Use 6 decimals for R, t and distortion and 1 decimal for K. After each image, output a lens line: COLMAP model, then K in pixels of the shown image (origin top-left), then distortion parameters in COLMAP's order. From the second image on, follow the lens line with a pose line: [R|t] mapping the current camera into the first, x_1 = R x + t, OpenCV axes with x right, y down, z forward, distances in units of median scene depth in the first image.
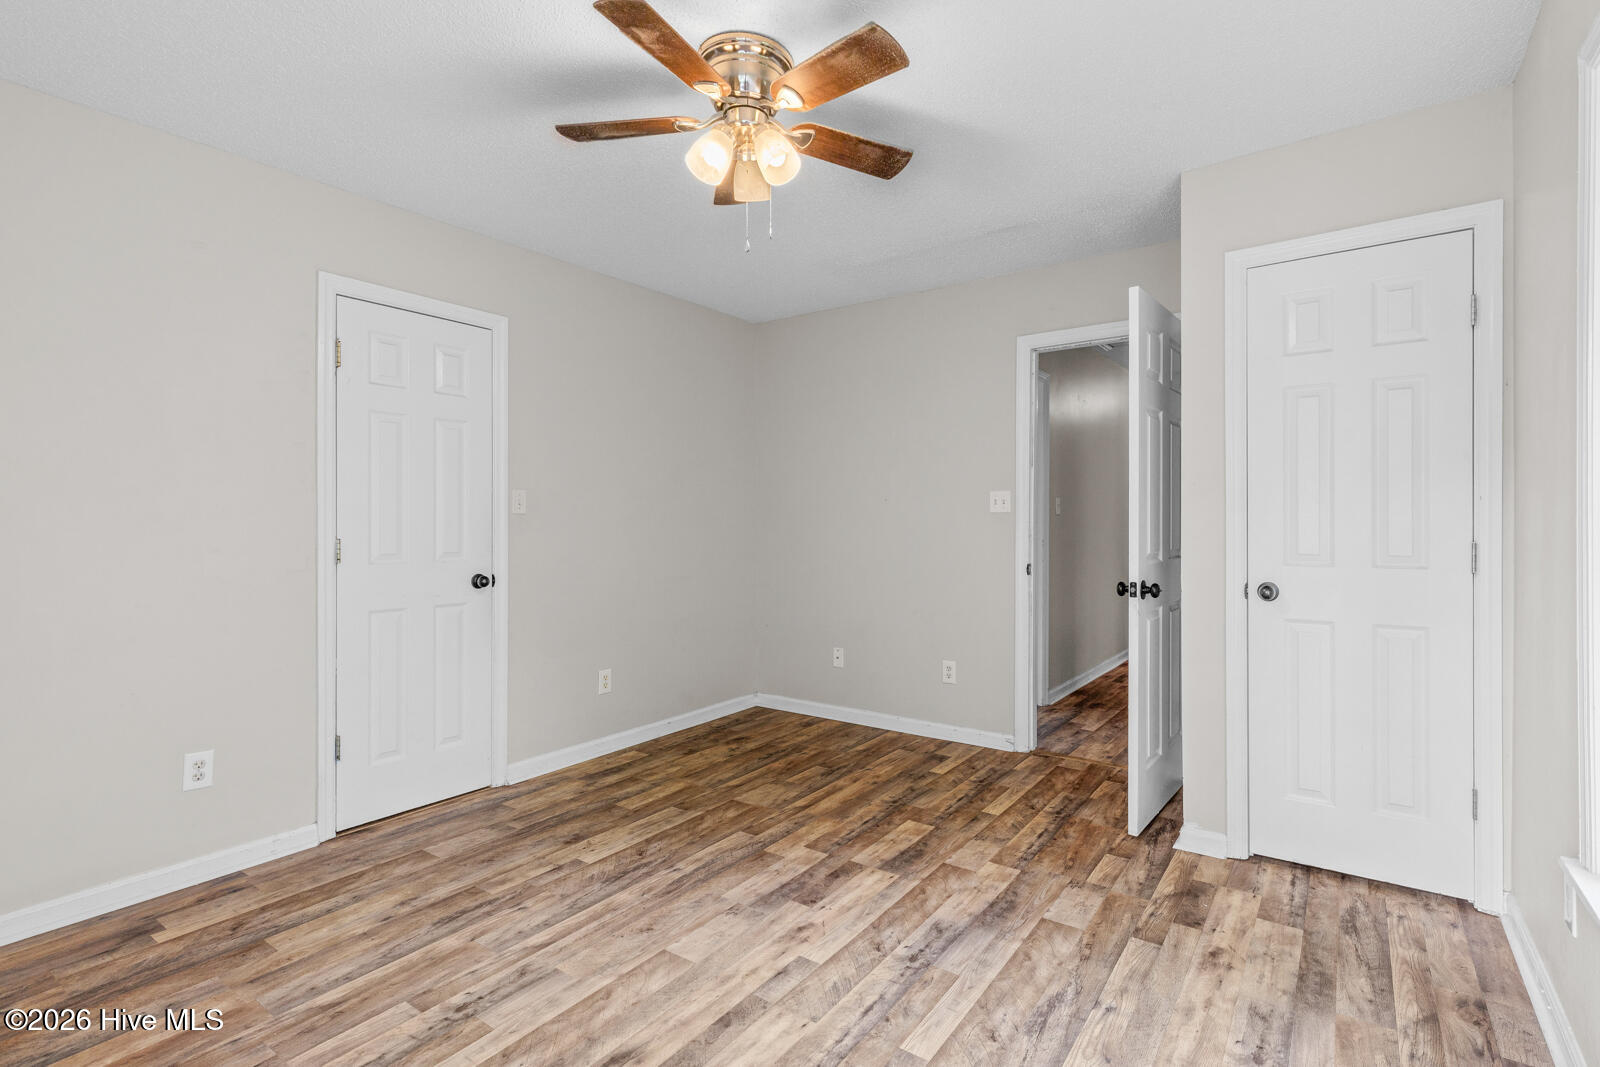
lens RADIAL K [[733.5, 0, 814.5], [0, 733.5, 531.1], [0, 0, 1]] dist [0.003995, -0.001060]
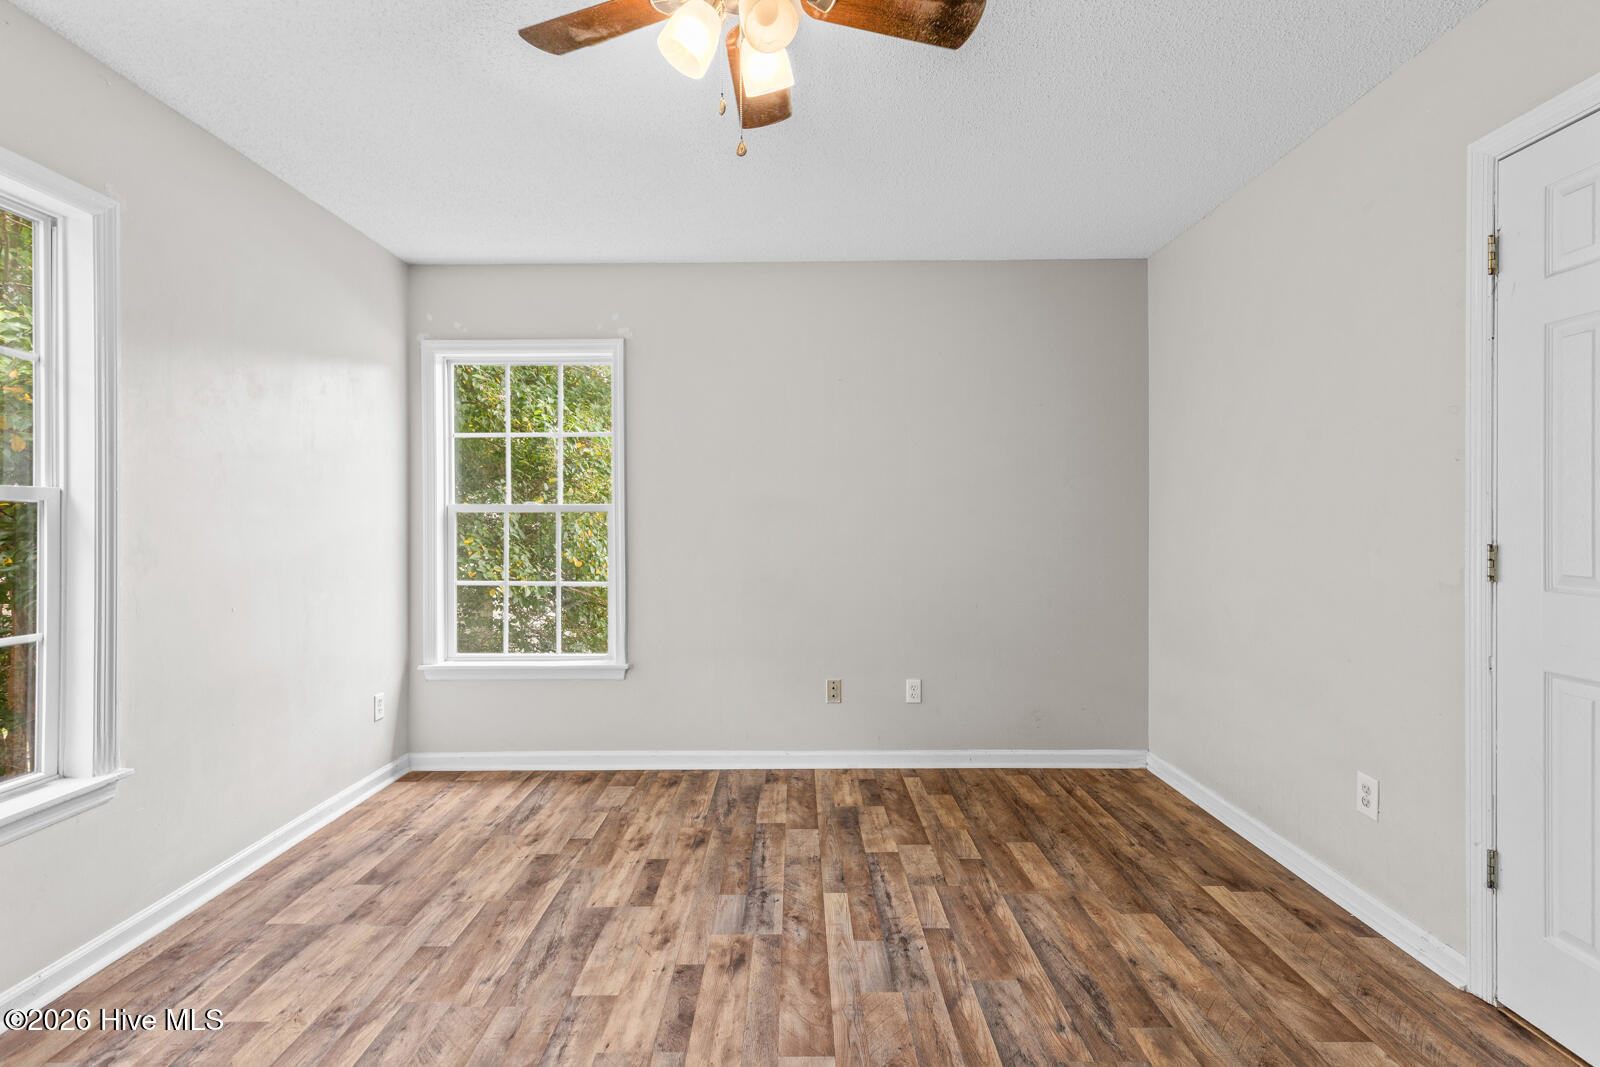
lens RADIAL K [[733.5, 0, 811.8], [0, 733.5, 519.7], [0, 0, 1]] dist [0.003995, -0.001060]
pose [[-0.792744, 0.006883, -0.609516, 0.282461], [0.002643, 0.999966, 0.007854, -0.022158], [0.609549, 0.004615, -0.792735, 1.521076]]
